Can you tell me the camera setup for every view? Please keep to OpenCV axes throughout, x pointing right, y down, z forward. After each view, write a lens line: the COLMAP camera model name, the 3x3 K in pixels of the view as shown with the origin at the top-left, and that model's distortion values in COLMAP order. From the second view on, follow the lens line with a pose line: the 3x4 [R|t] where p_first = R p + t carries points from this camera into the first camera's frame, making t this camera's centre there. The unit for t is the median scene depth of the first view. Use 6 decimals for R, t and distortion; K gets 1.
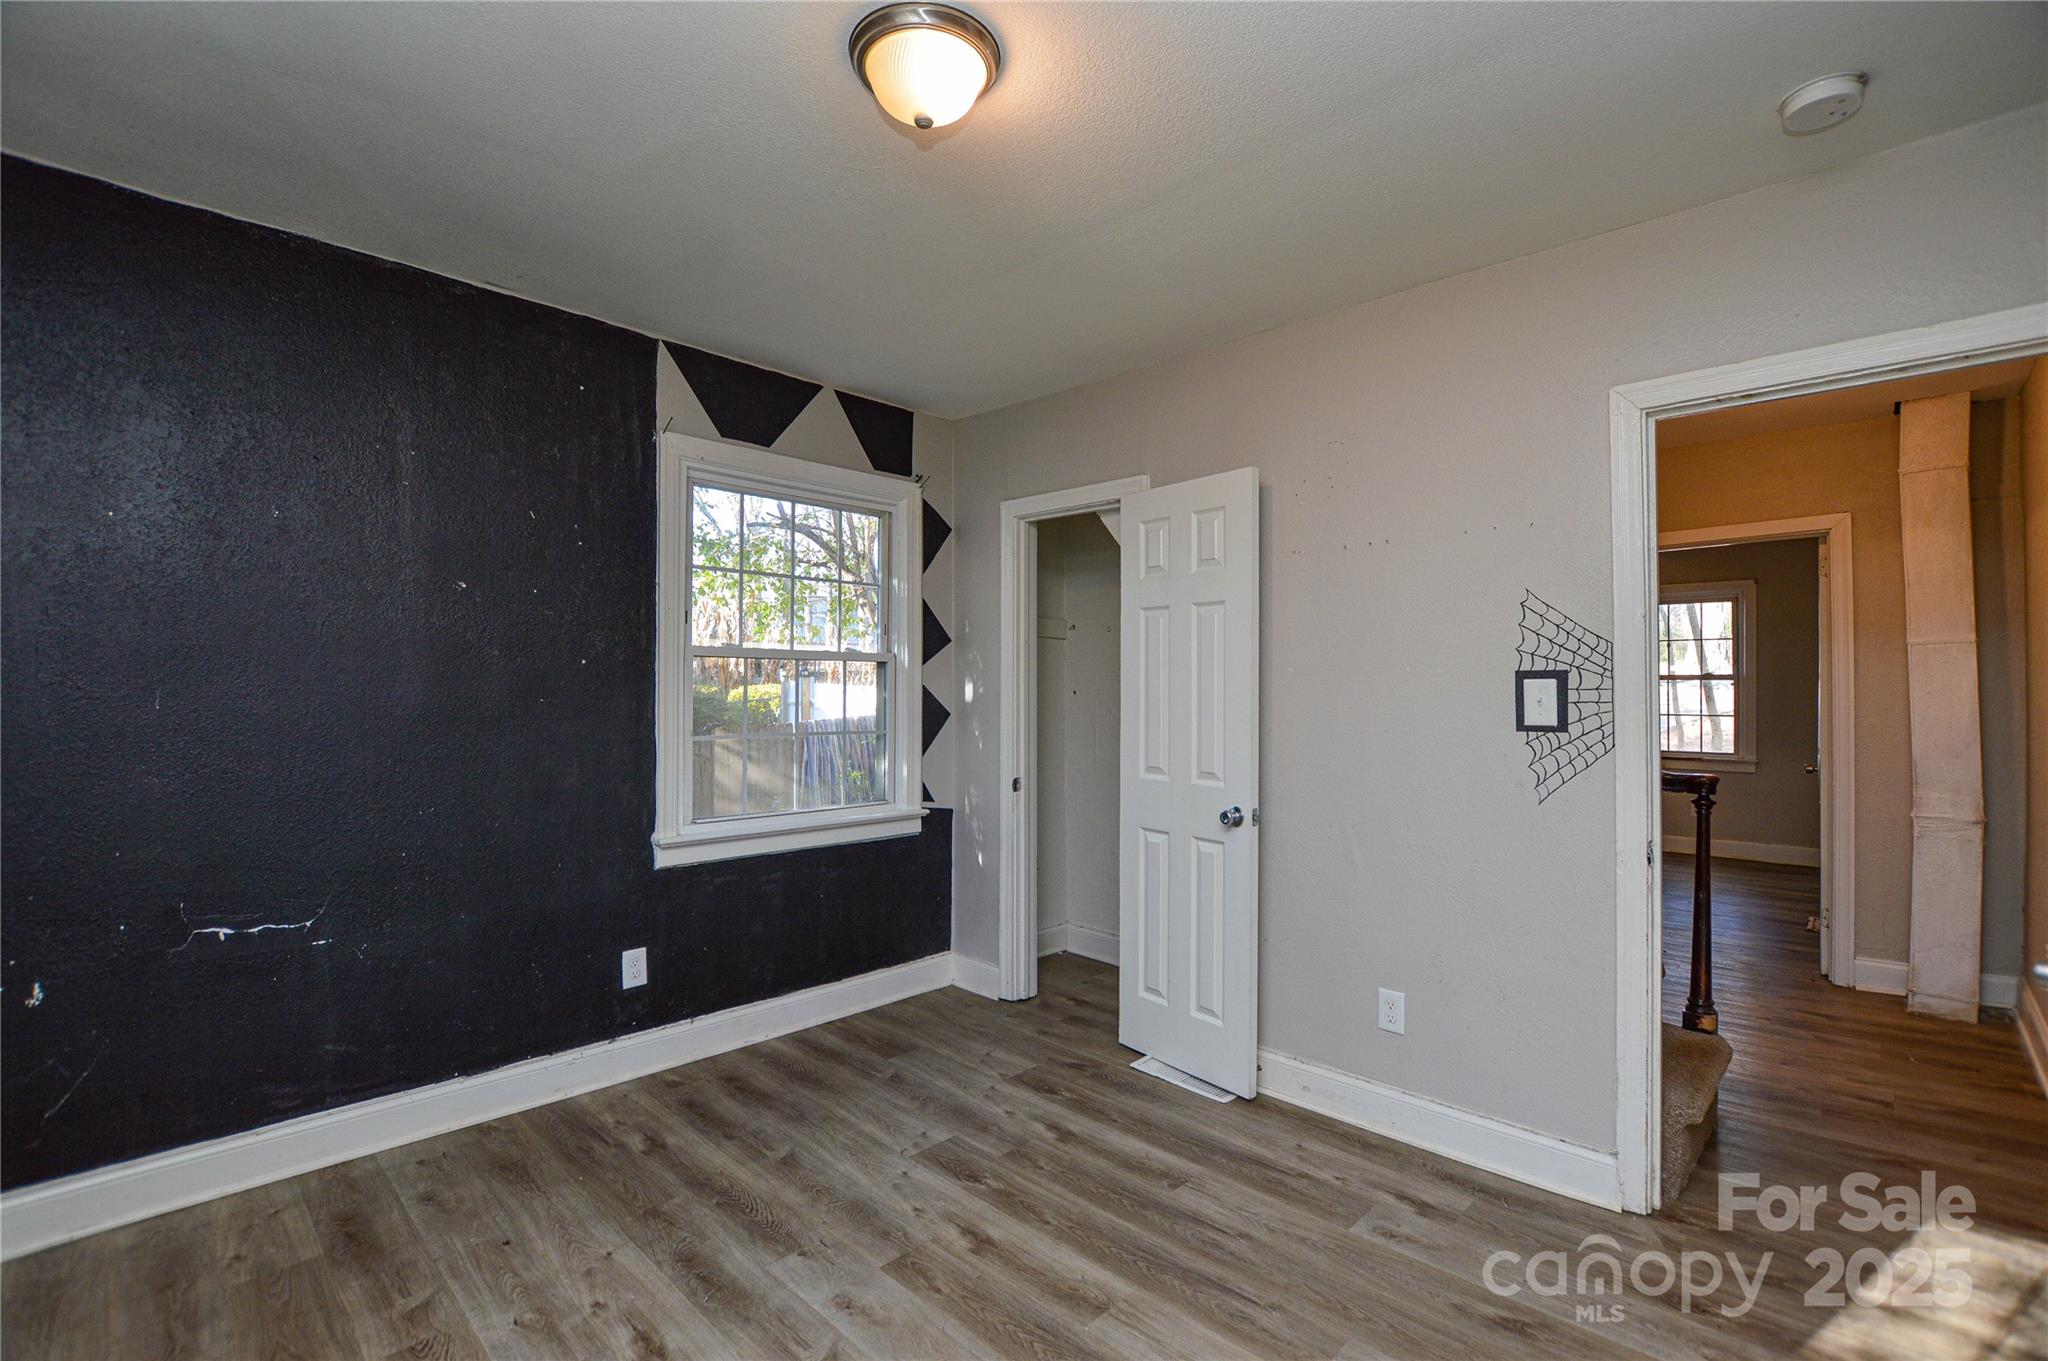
lens RADIAL K [[919.5, 0, 1010.7], [0, 919.5, 680.2], [0, 0, 1]] dist [-0.028443, 0.000808]
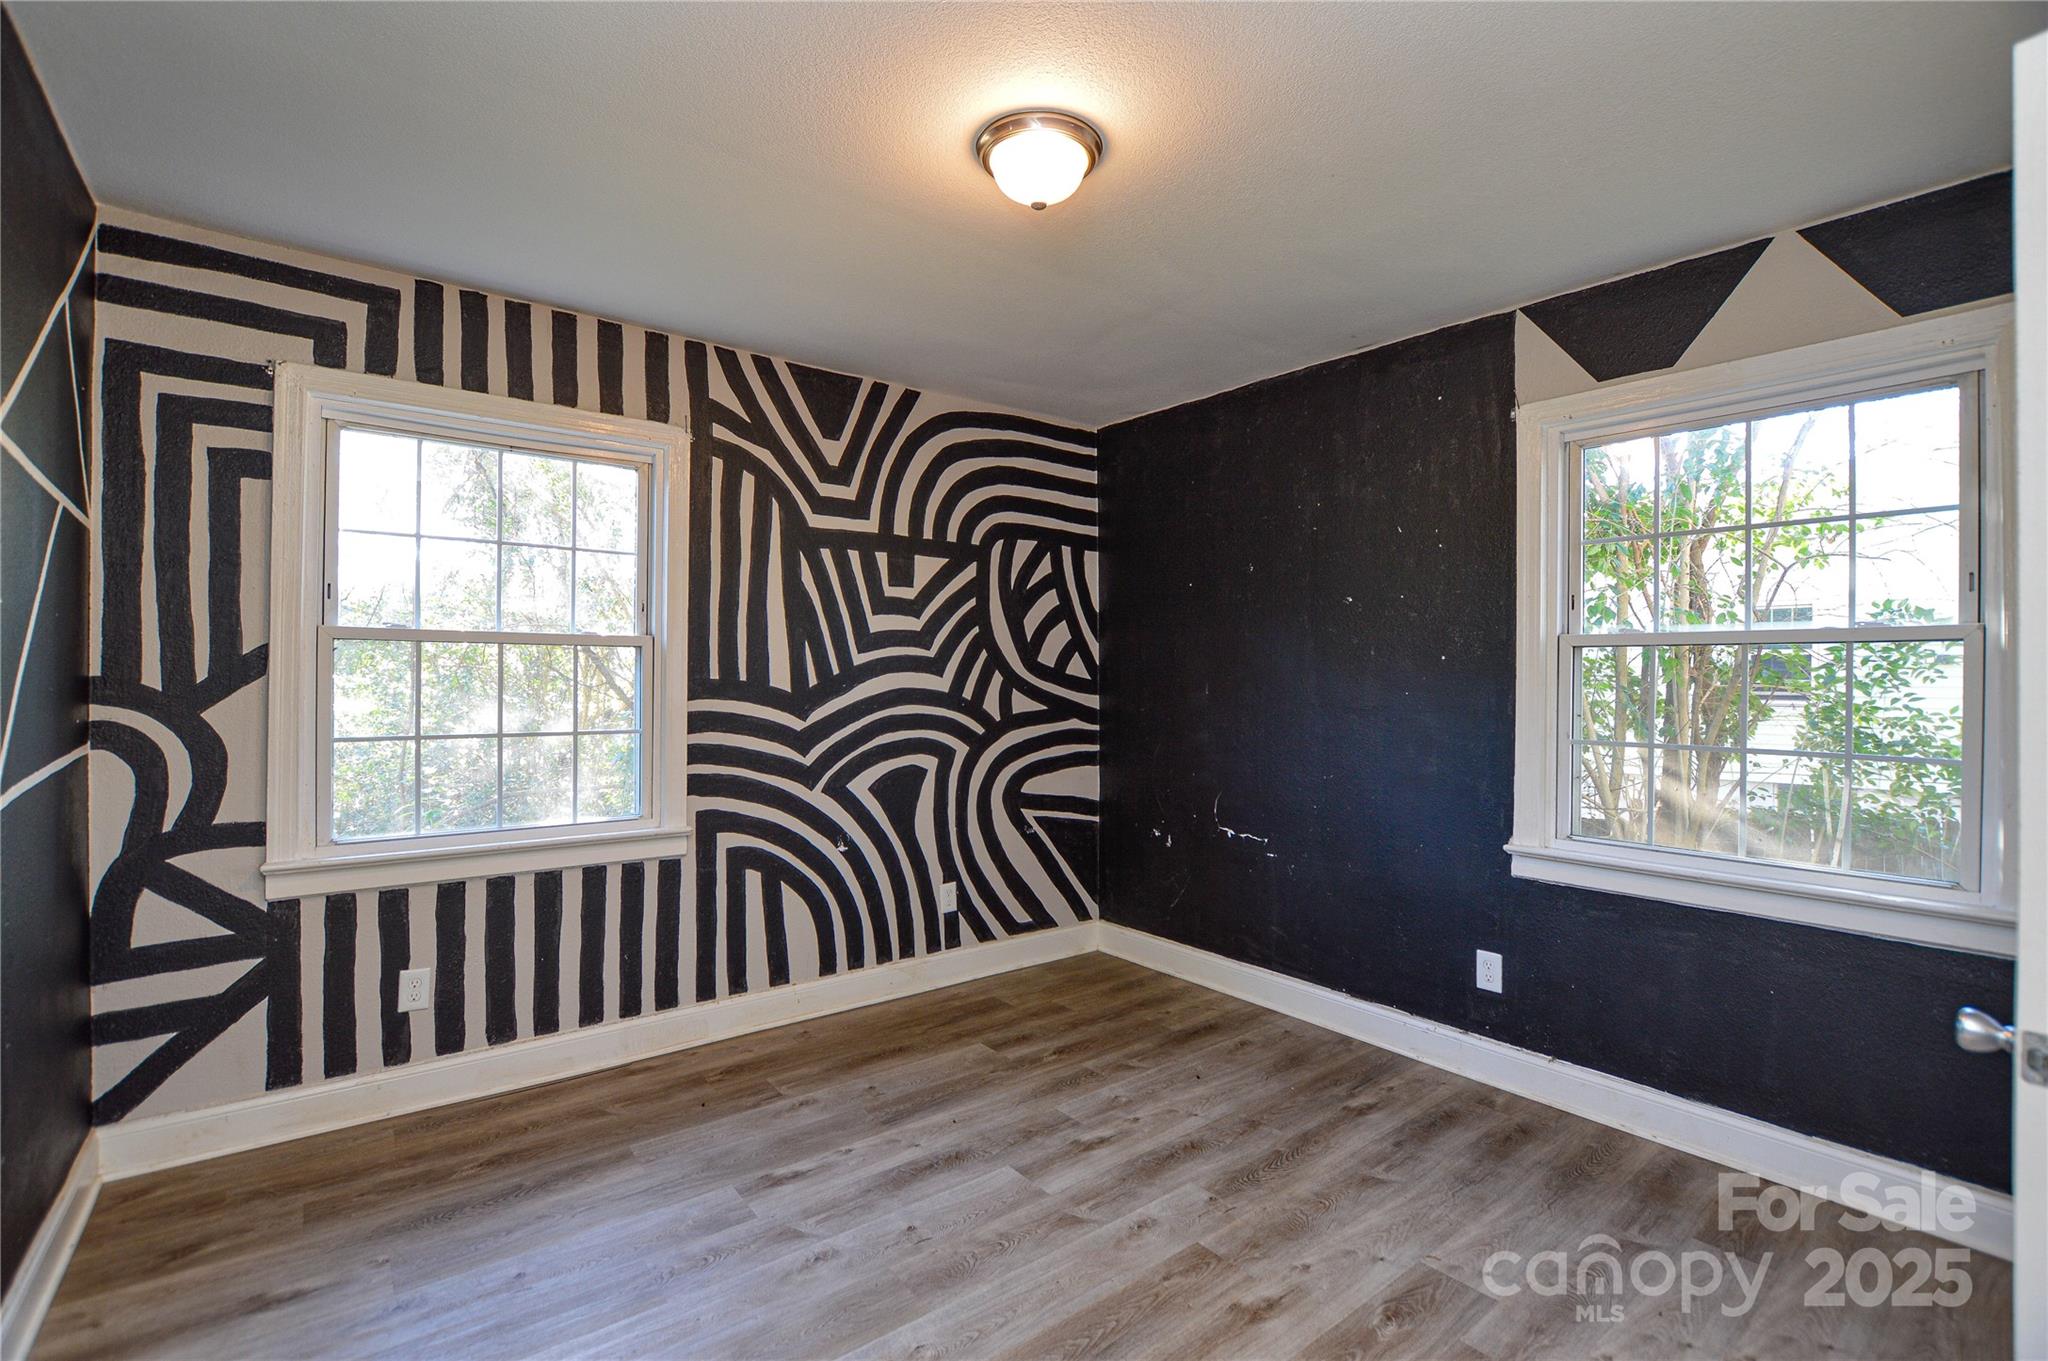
lens RADIAL K [[919.5, 0, 1035.7], [0, 919.5, 684.2], [0, 0, 1]] dist [-0.028443, 0.000808]
pose [[-0.124493, 0.000226, -0.992220, 0.698950], [0.001100, 0.999999, 0.000090, 0.010548], [0.992220, -0.001080, -0.124493, 0.735044]]
